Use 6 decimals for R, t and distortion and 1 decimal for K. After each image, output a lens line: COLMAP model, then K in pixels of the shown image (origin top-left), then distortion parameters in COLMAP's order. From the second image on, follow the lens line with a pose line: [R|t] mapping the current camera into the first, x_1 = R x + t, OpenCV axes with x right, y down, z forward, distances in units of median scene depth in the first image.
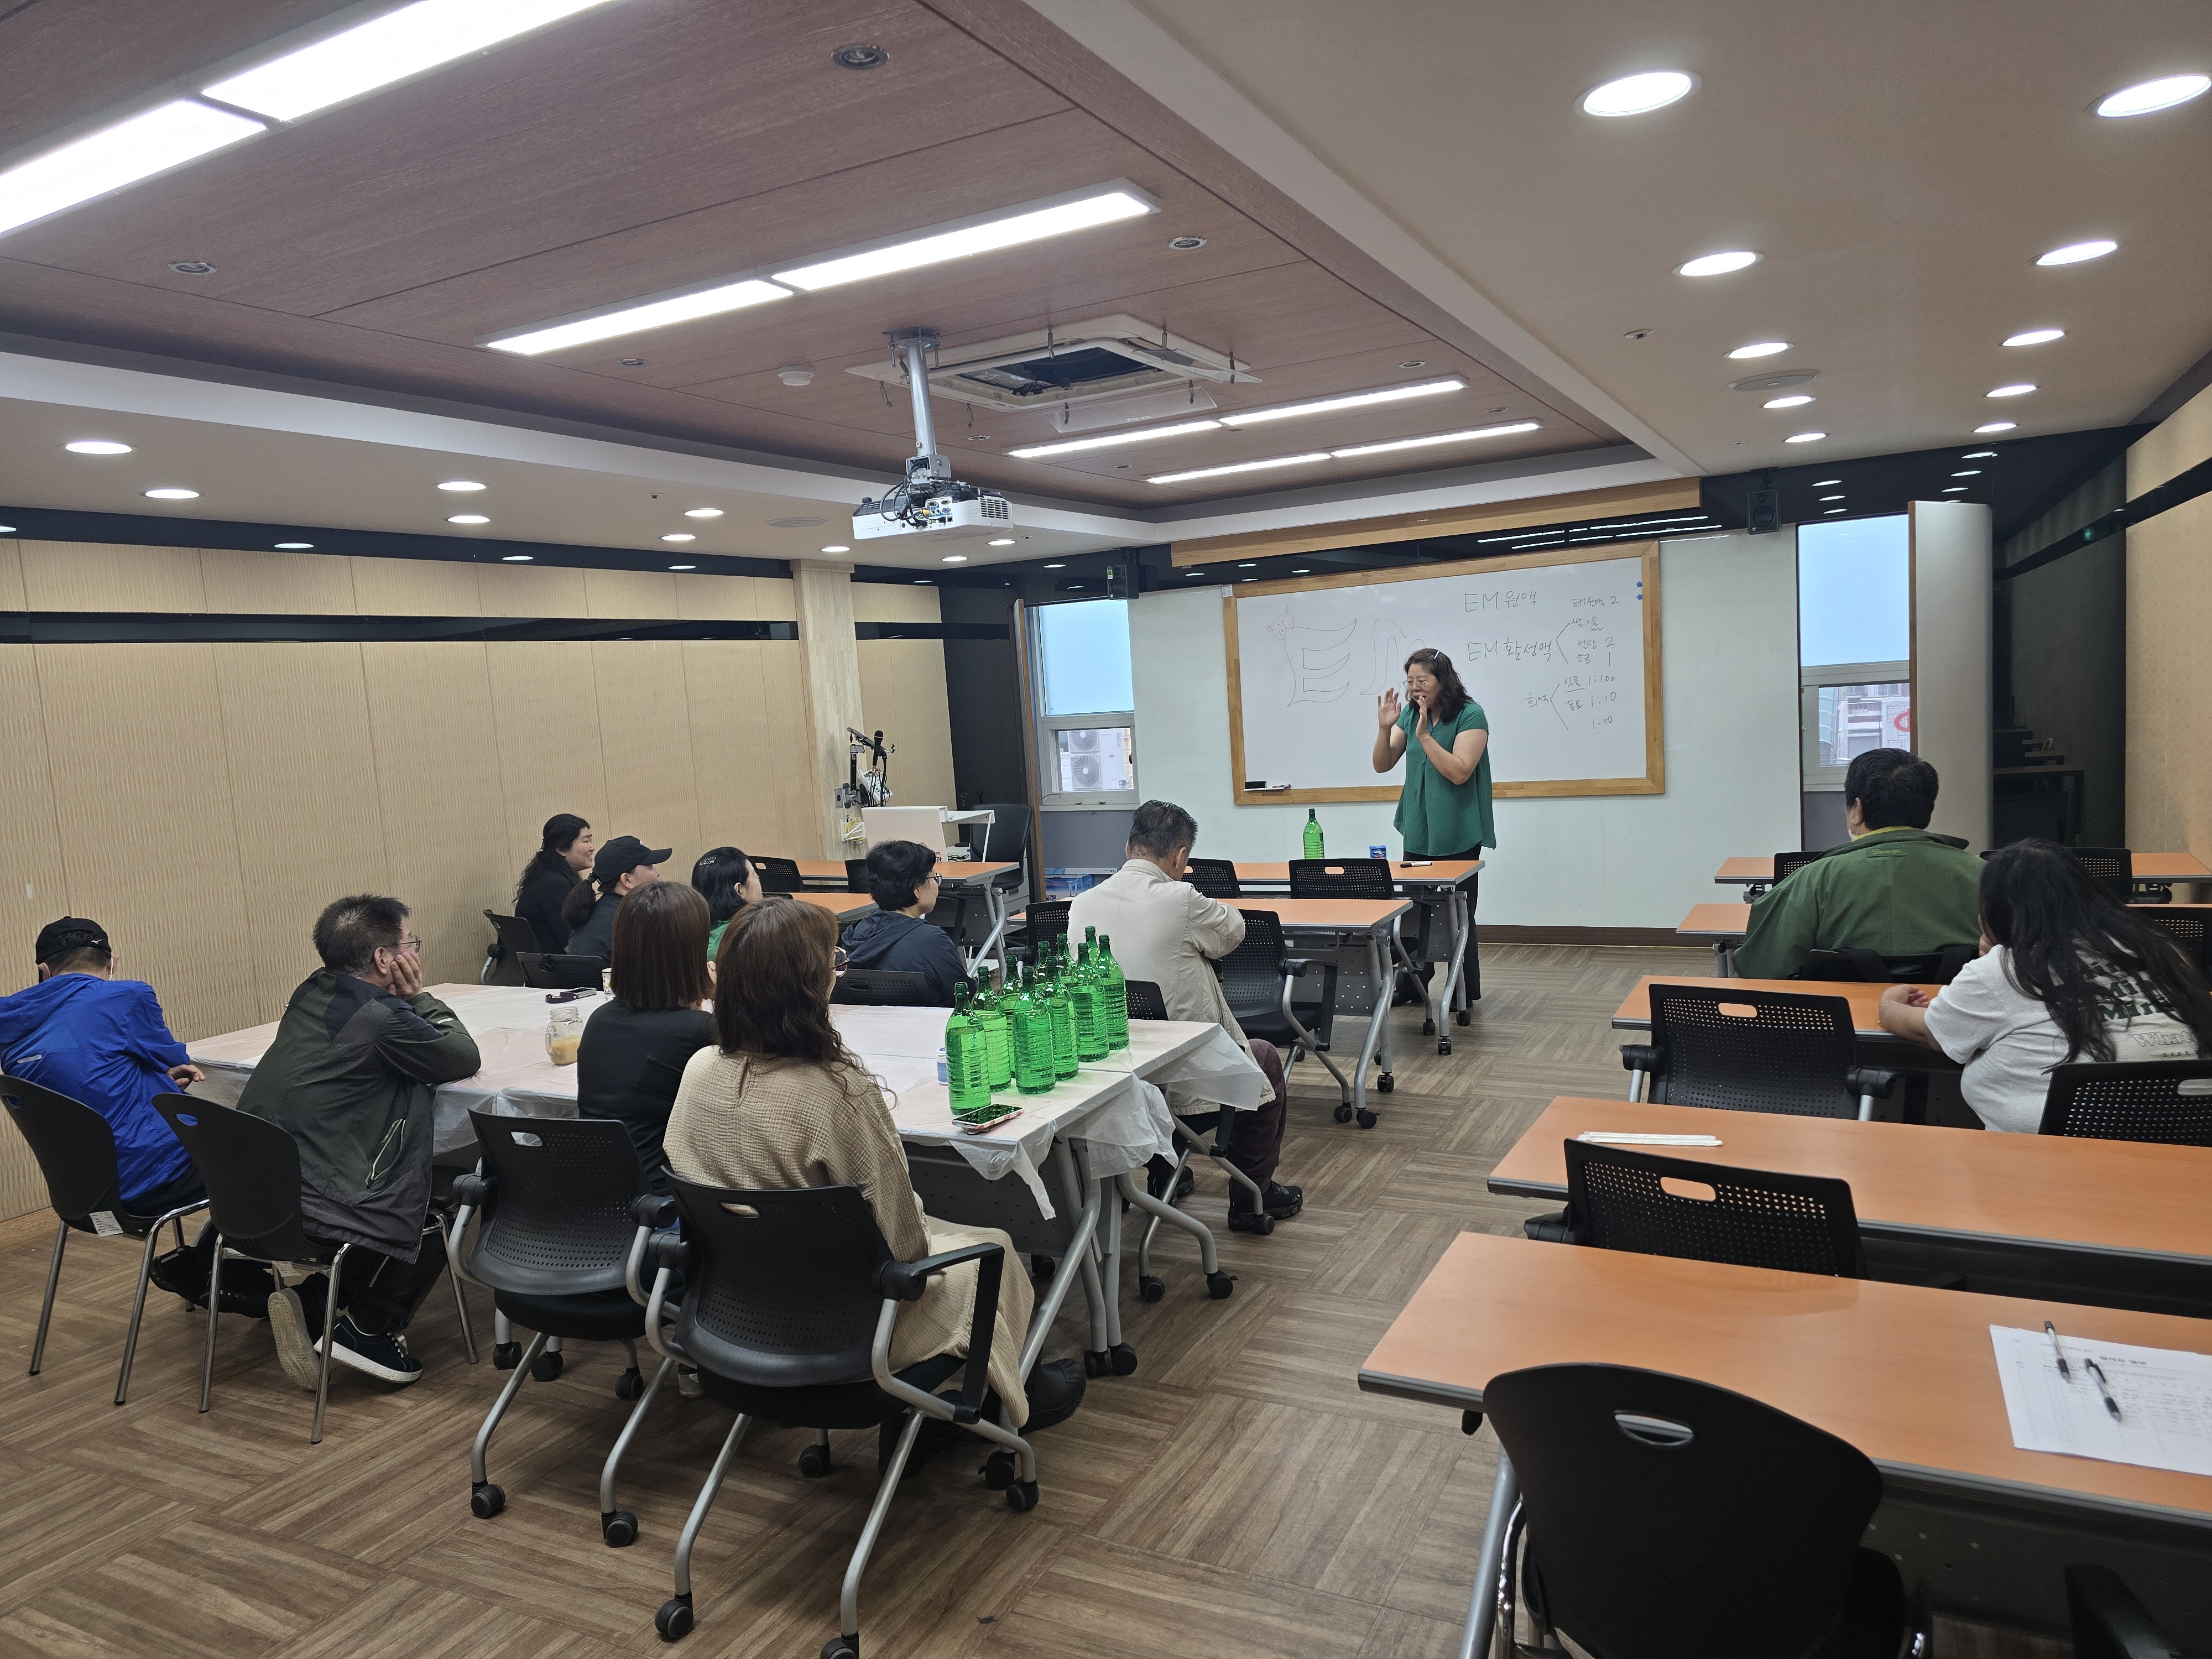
lens RADIAL K [[1496.7, 0, 1113.6], [0, 1496.7, 830.3], [0, 0, 1]] dist [0.010699, -0.003187]
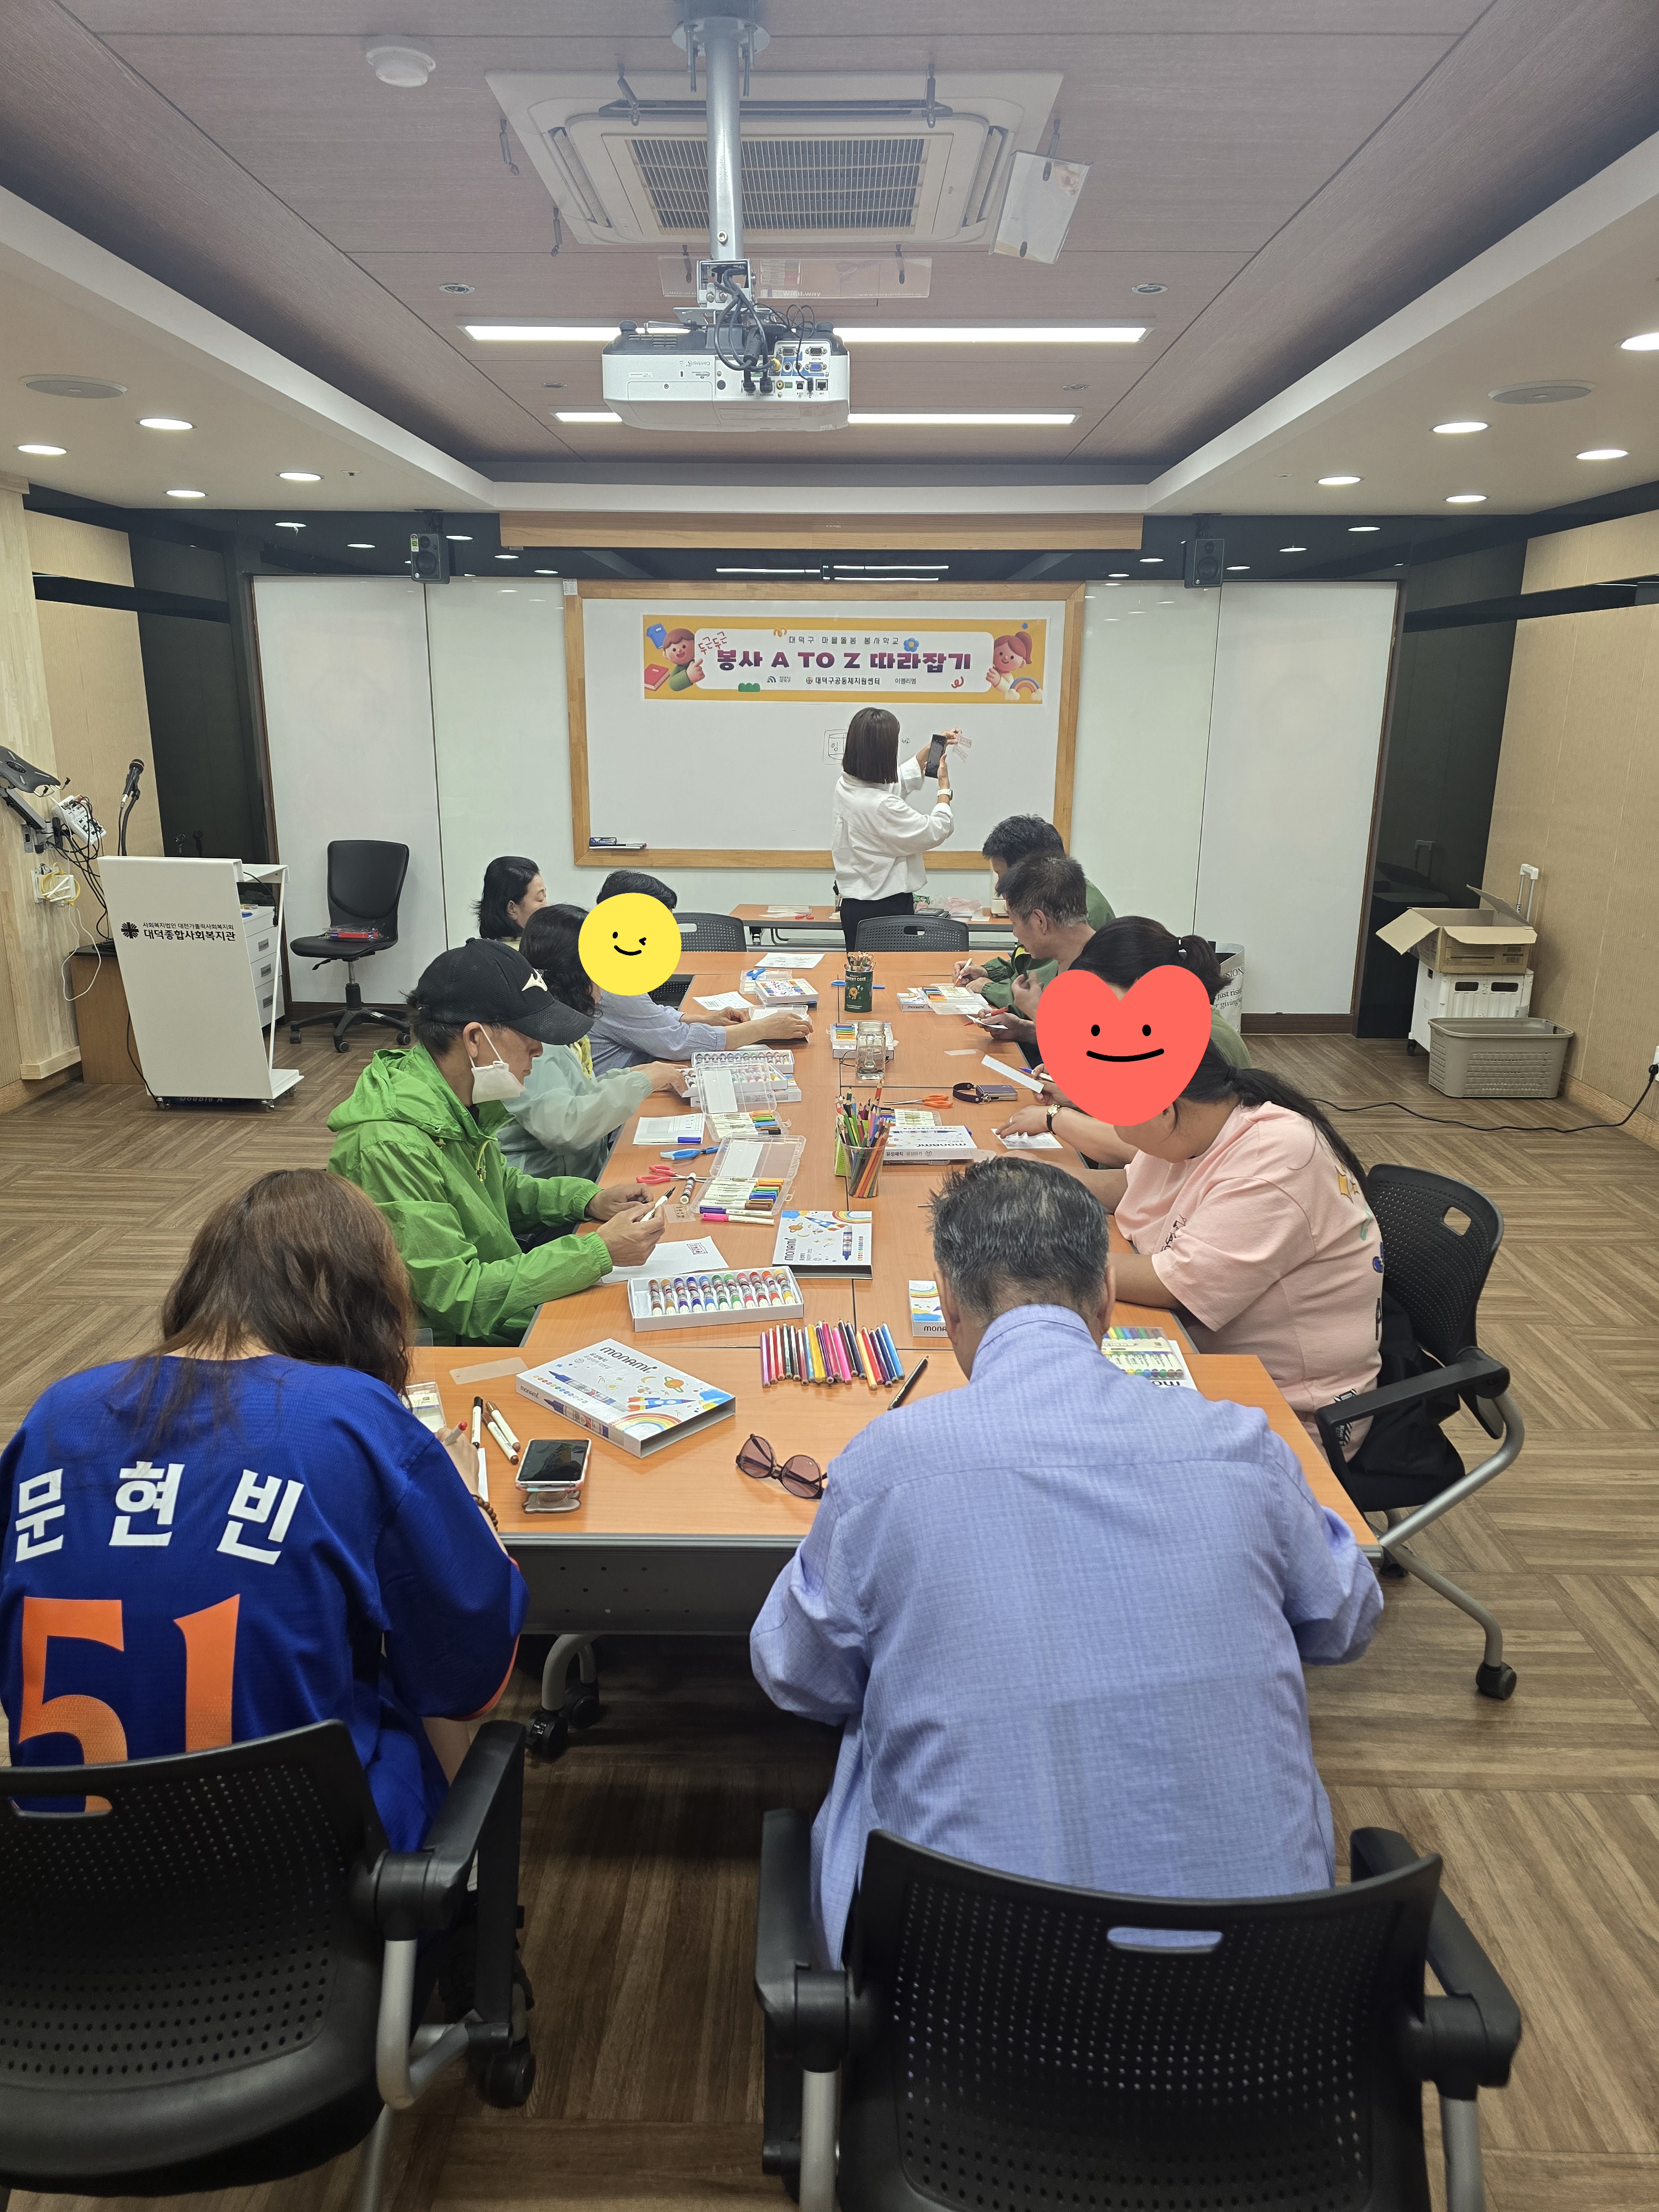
lens RADIAL K [[1496.7, 0, 820.5], [0, 1496.7, 1114.0], [0, 0, 1]] dist [0.010699, -0.003187]
pose [[0.889642, -0.044824, 0.454453, -0.177004], [-0.027105, 0.988233, 0.150533, -0.009659], [-0.455853, -0.146239, 0.877959, 0.215008]]
